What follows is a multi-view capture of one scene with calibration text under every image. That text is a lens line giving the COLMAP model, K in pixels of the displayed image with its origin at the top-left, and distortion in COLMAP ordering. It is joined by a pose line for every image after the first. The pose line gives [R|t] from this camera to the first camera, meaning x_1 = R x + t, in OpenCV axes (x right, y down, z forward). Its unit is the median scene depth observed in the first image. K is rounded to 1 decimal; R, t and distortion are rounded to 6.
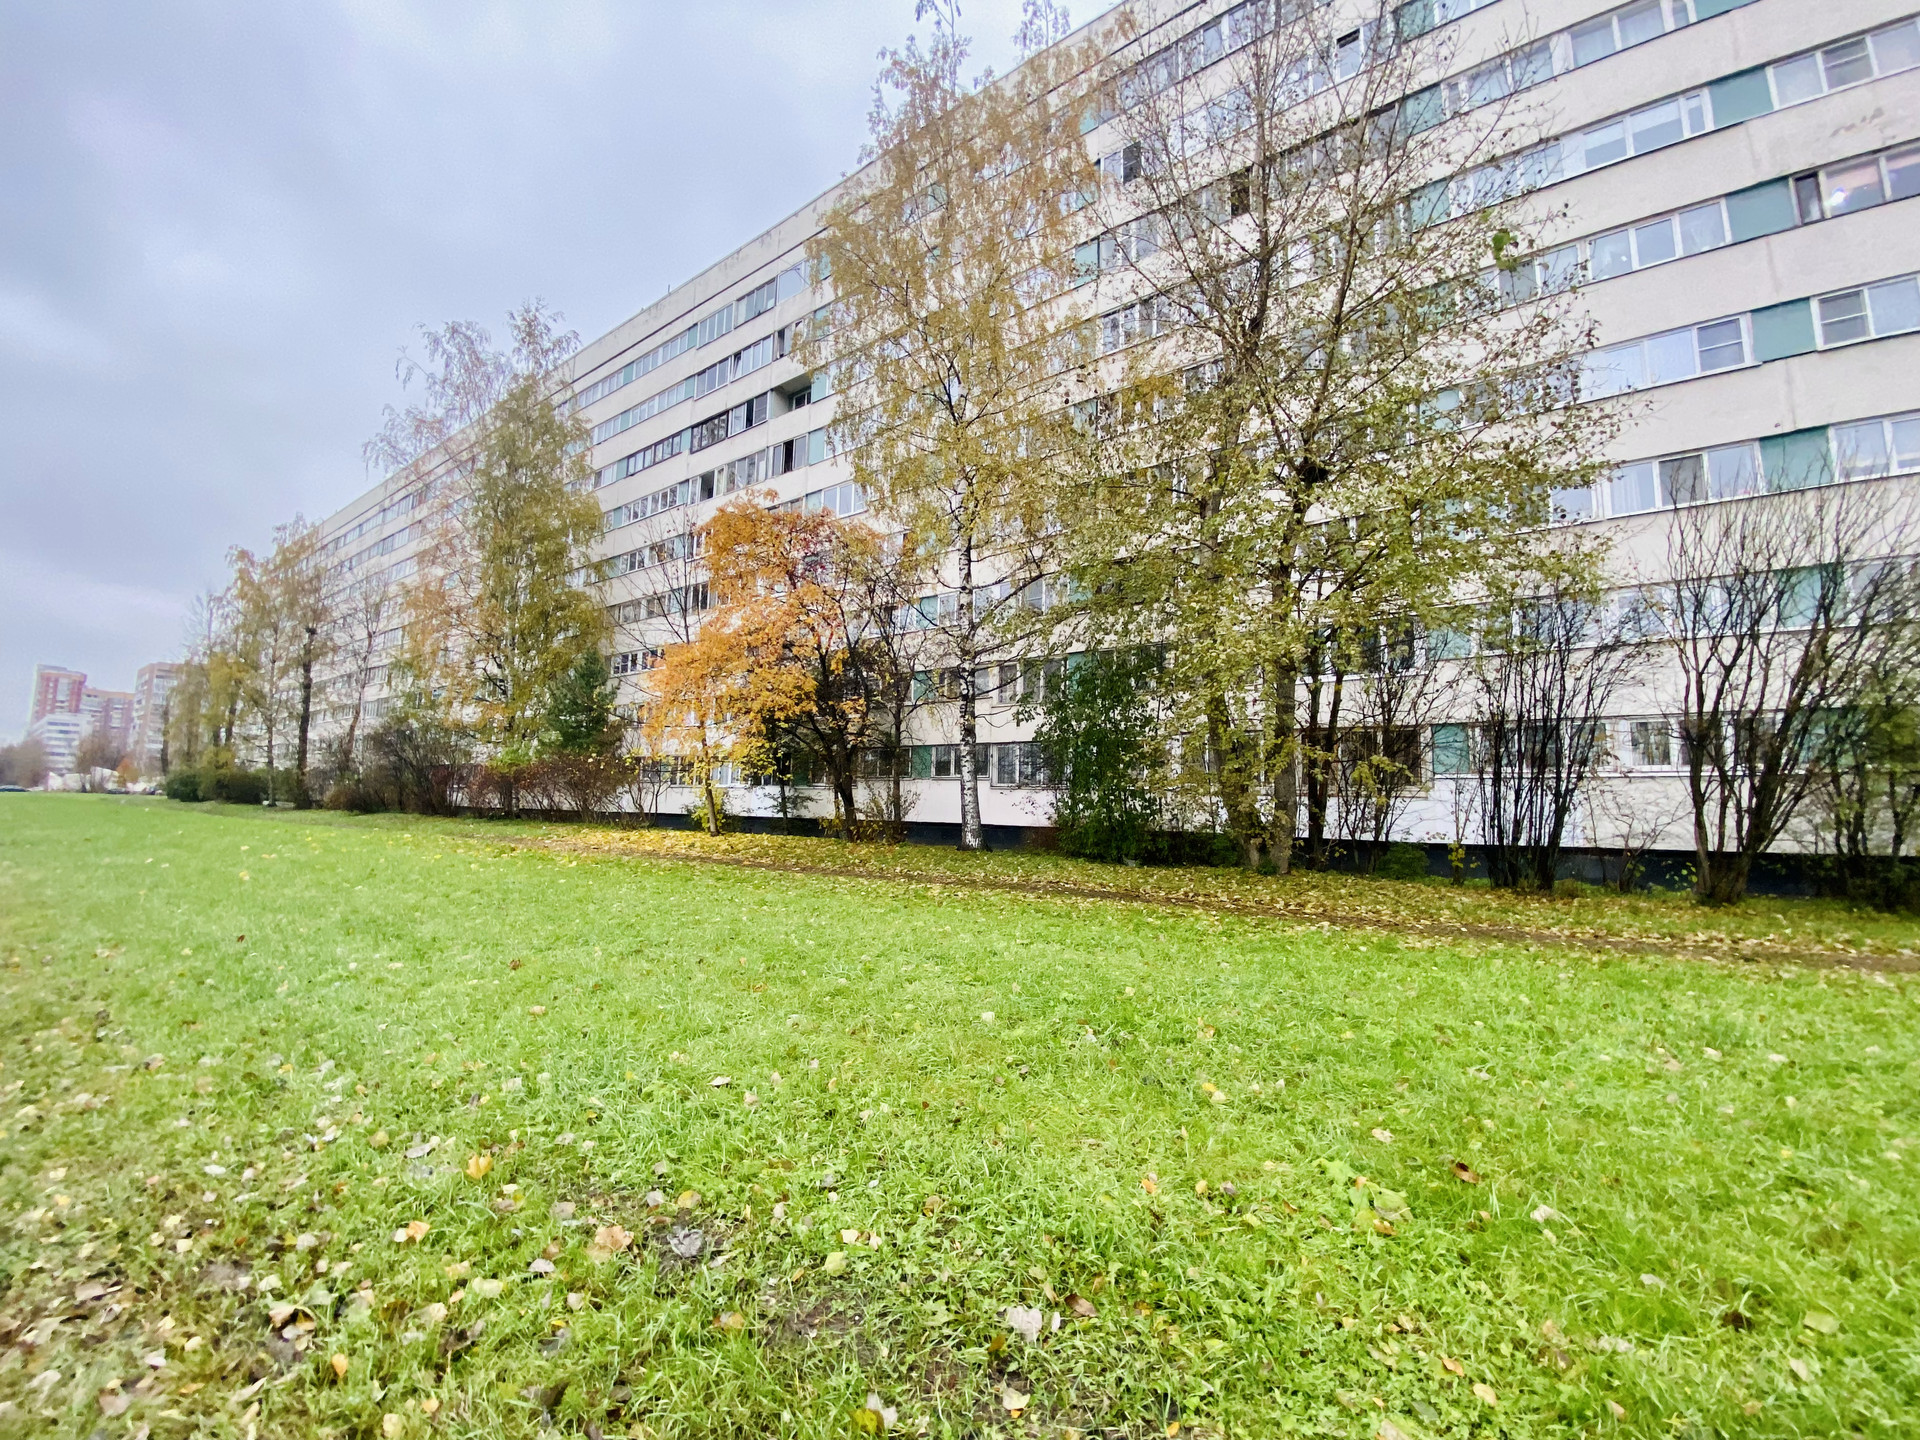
lens RADIAL K [[772.8, 0, 960.0], [0, 772.8, 720.0], [0, 0, 1]] dist [0.013449, -0.018043]
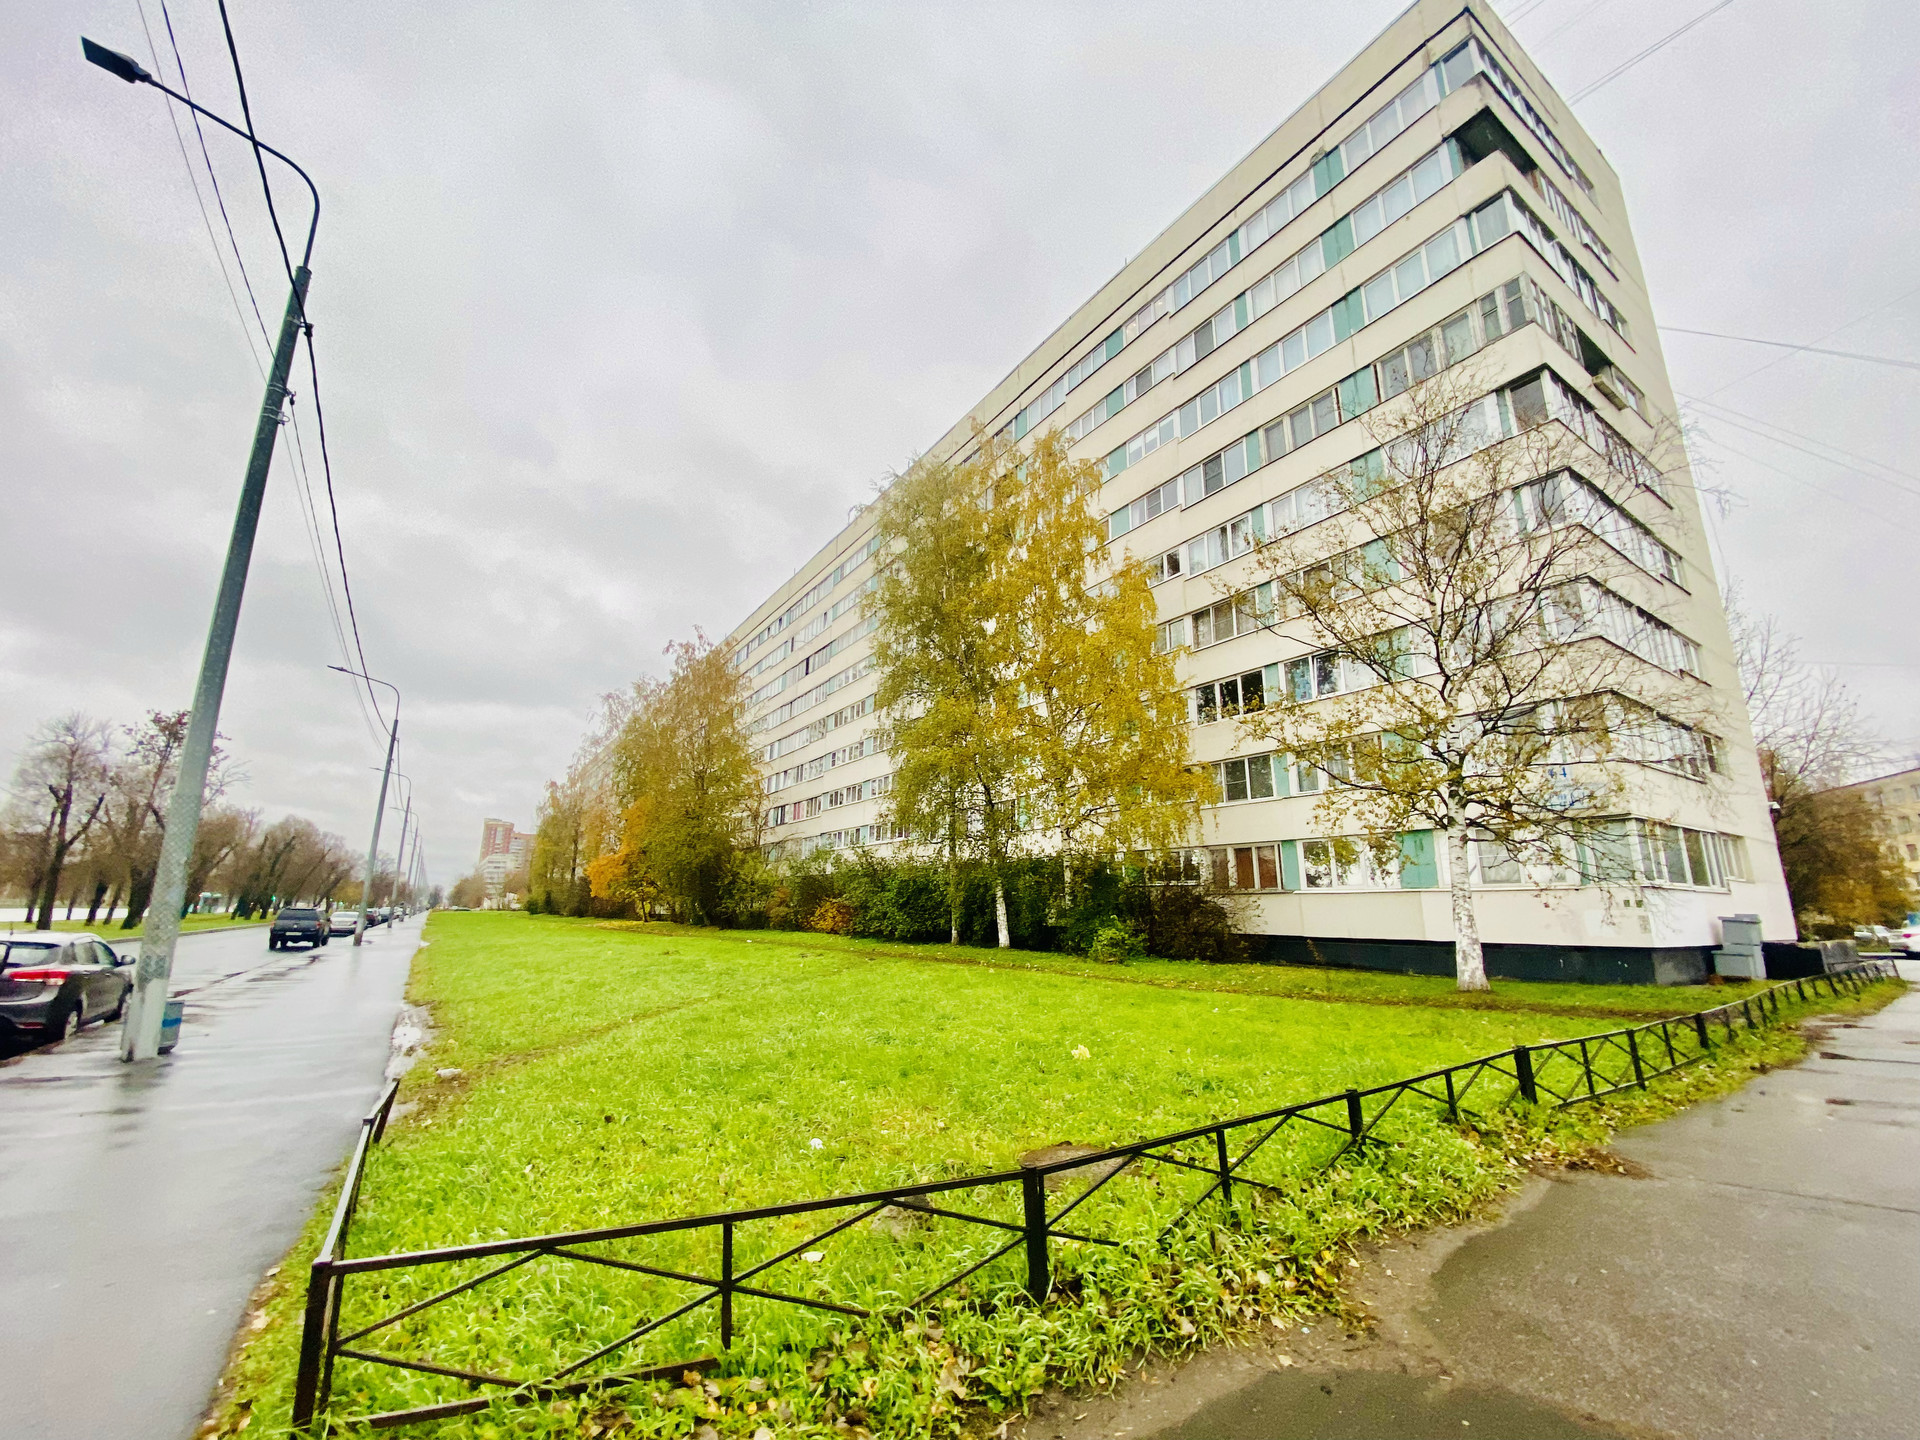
lens RADIAL K [[772.8, 0, 960.0], [0, 772.8, 720.0], [0, 0, 1]] dist [0.013449, -0.018043]
pose [[0.941492, -0.094949, -0.323383, 0.265947], [0.051036, 0.988596, -0.141678, -0.016864], [0.333147, 0.116884, 0.935602, -0.198003]]
